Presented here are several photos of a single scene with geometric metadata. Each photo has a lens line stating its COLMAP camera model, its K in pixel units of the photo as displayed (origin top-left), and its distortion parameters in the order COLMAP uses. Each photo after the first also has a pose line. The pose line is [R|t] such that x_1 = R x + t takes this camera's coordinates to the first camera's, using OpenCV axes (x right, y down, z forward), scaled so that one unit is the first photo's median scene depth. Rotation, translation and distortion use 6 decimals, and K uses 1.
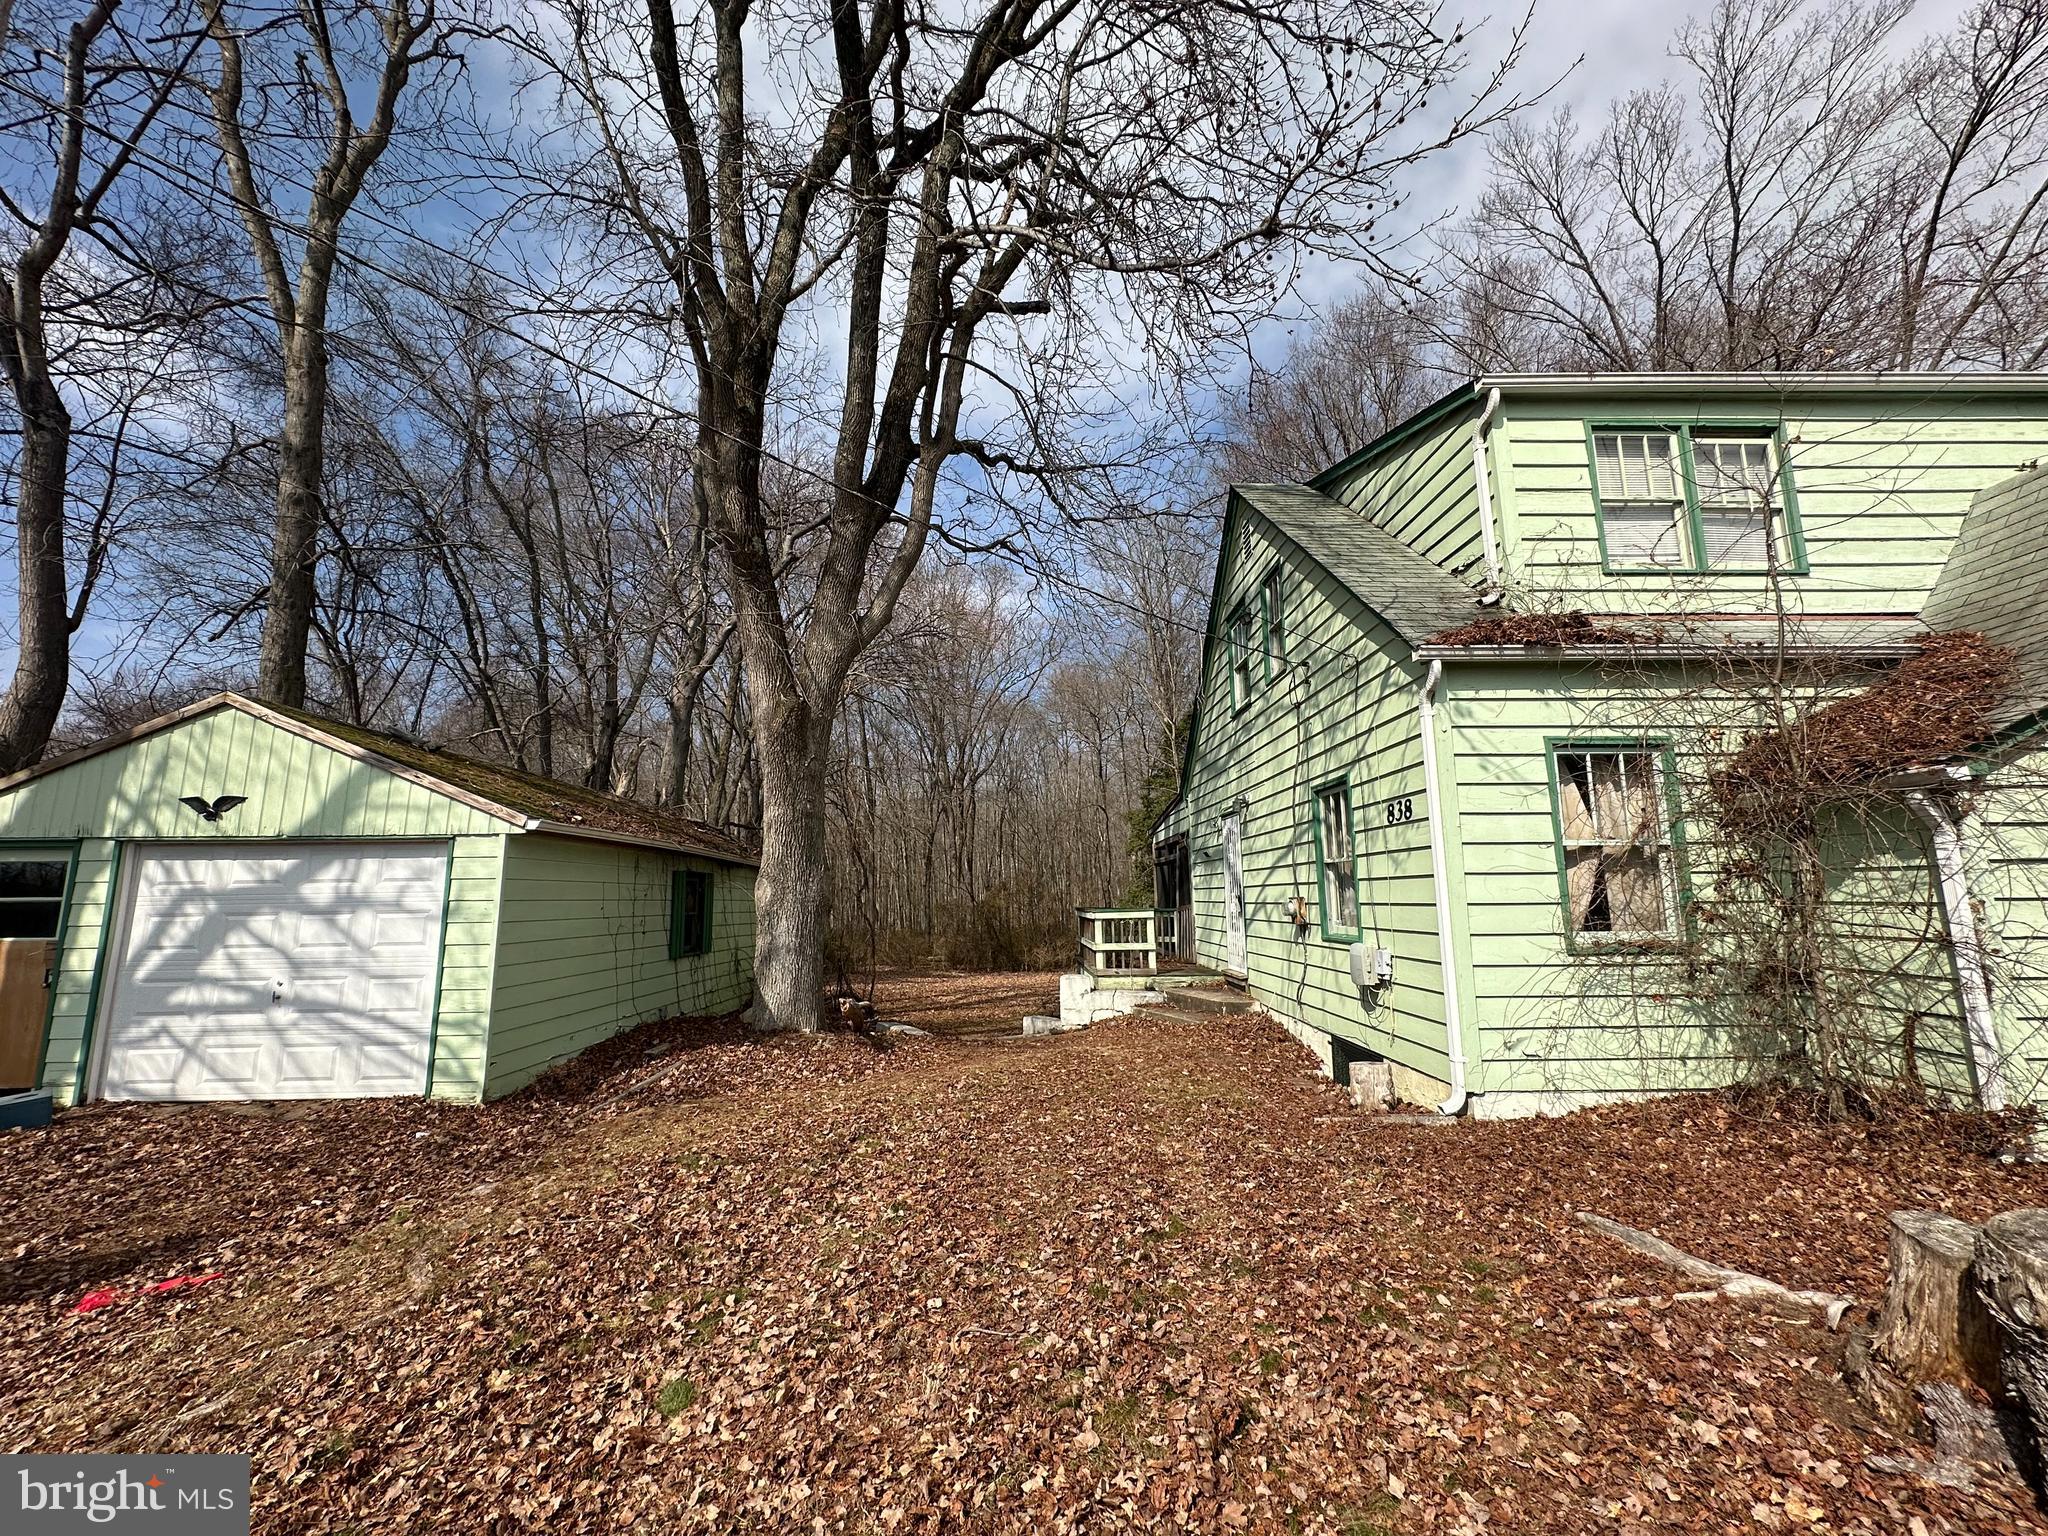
lens RADIAL K [[831.2, 0, 1024.0], [0, 831.2, 768.0], [0, 0, 1]] dist [-0.001915, -0.000062]
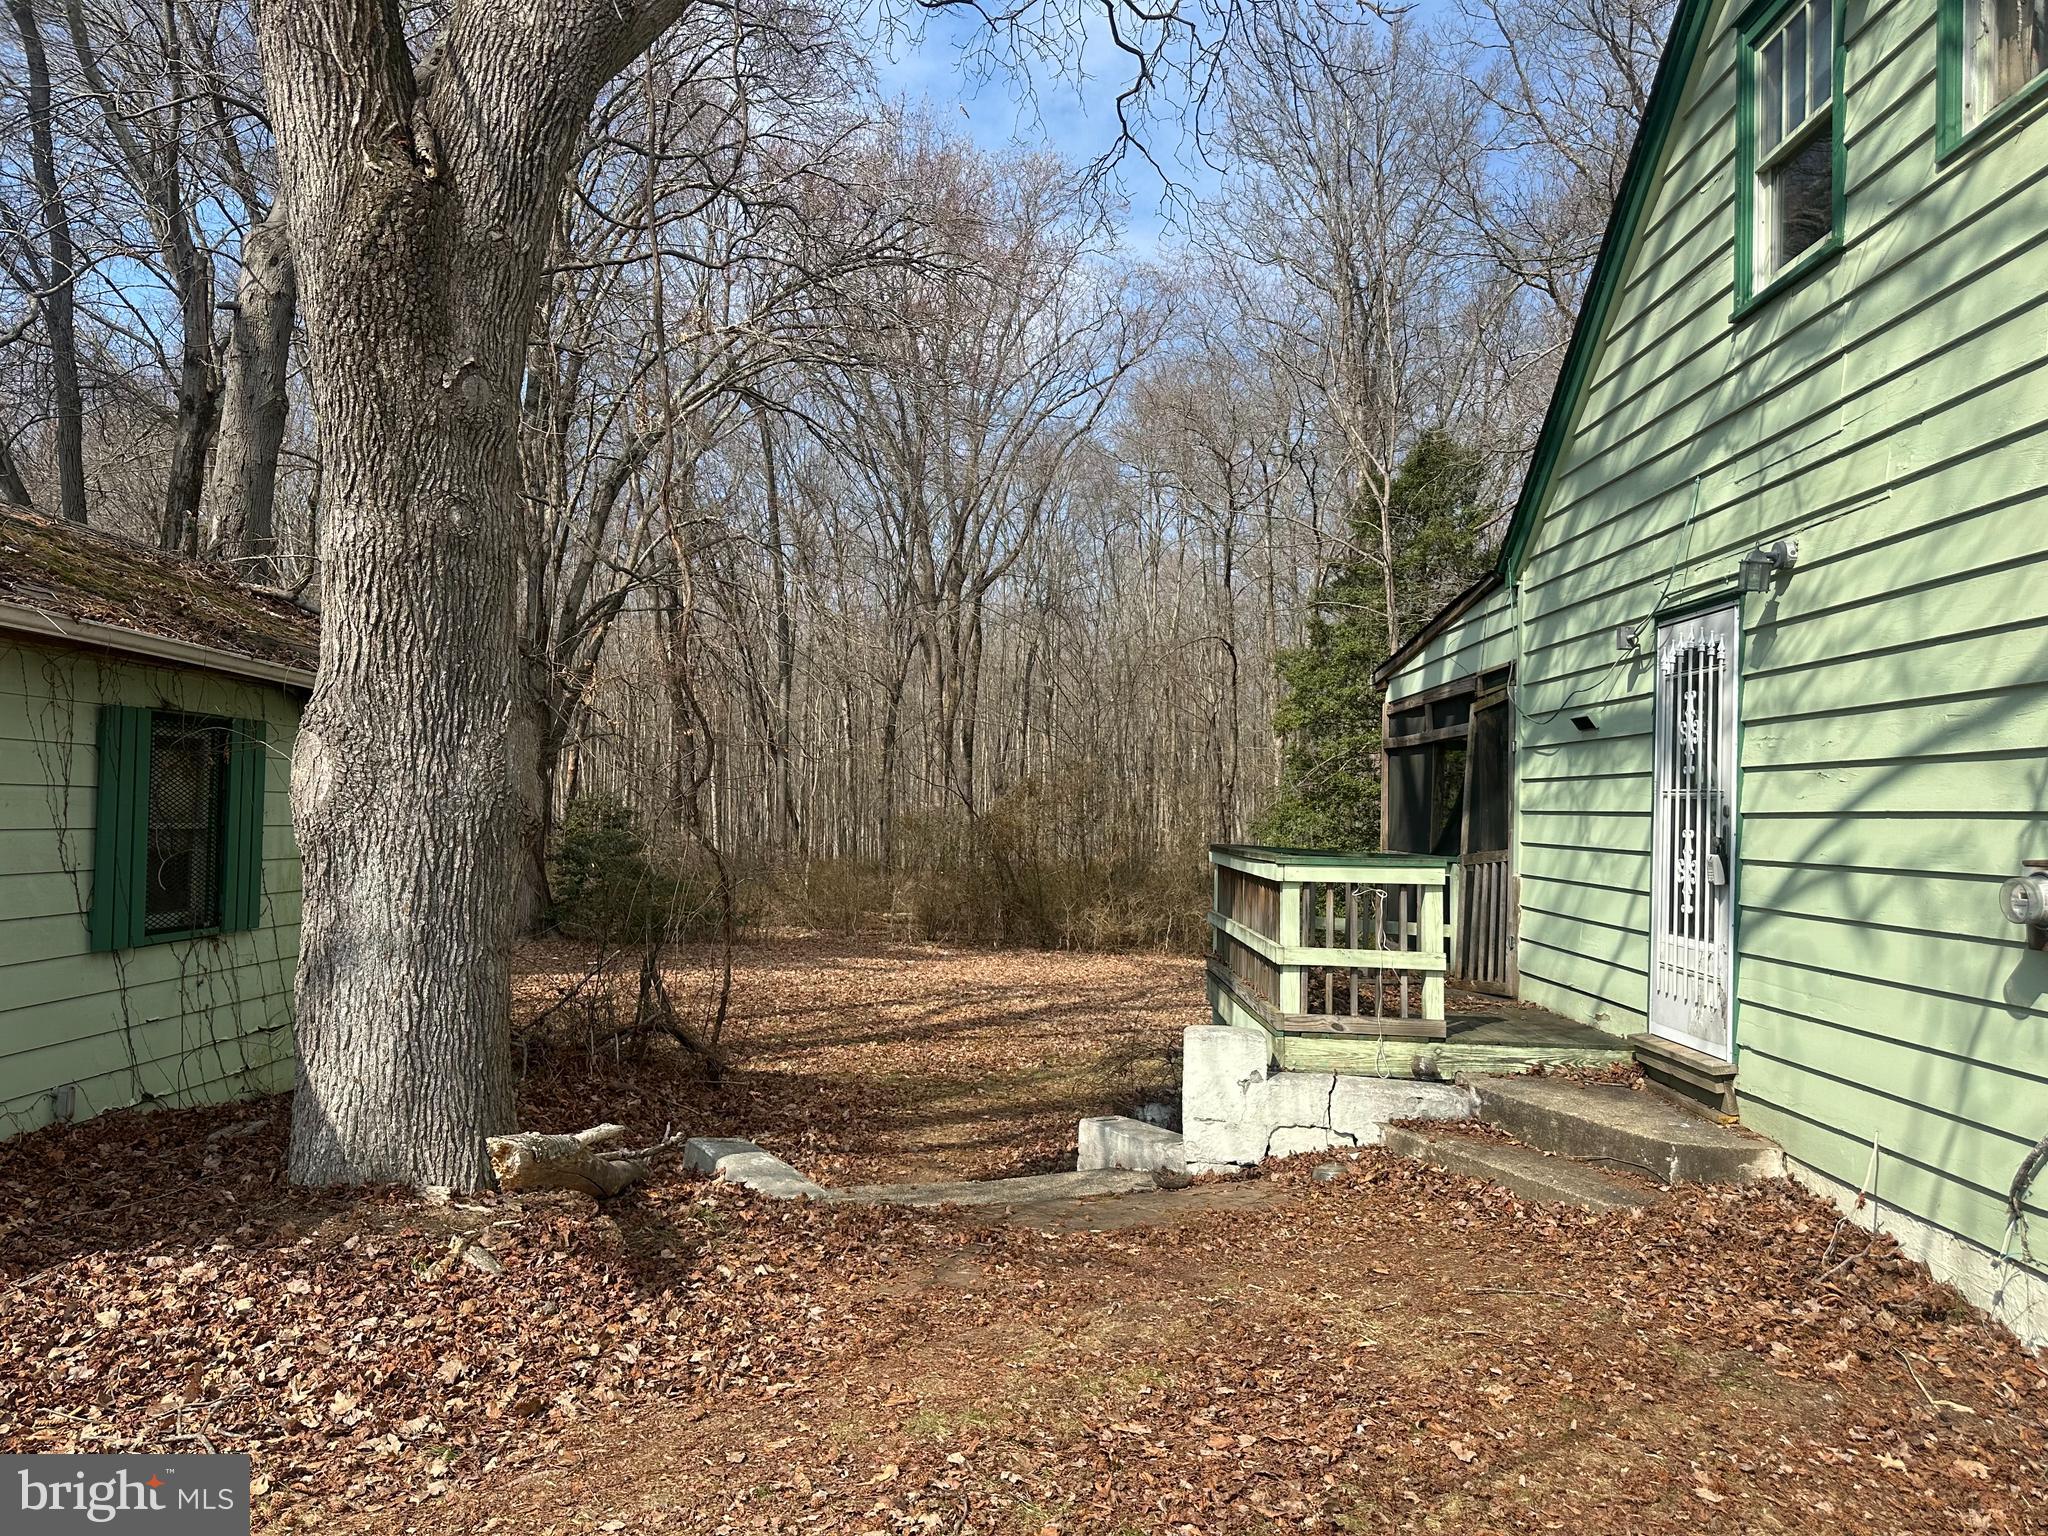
lens RADIAL K [[1435.7, 0, 1024.0], [0, 1435.7, 768.0], [0, 0, 1]] dist [0.002579, 0.000590]
pose [[0.998864, 0.039380, -0.026813, -0.015704], [-0.035663, 0.991227, 0.127266, 0.053522], [0.031590, -0.126165, 0.991506, 0.367892]]
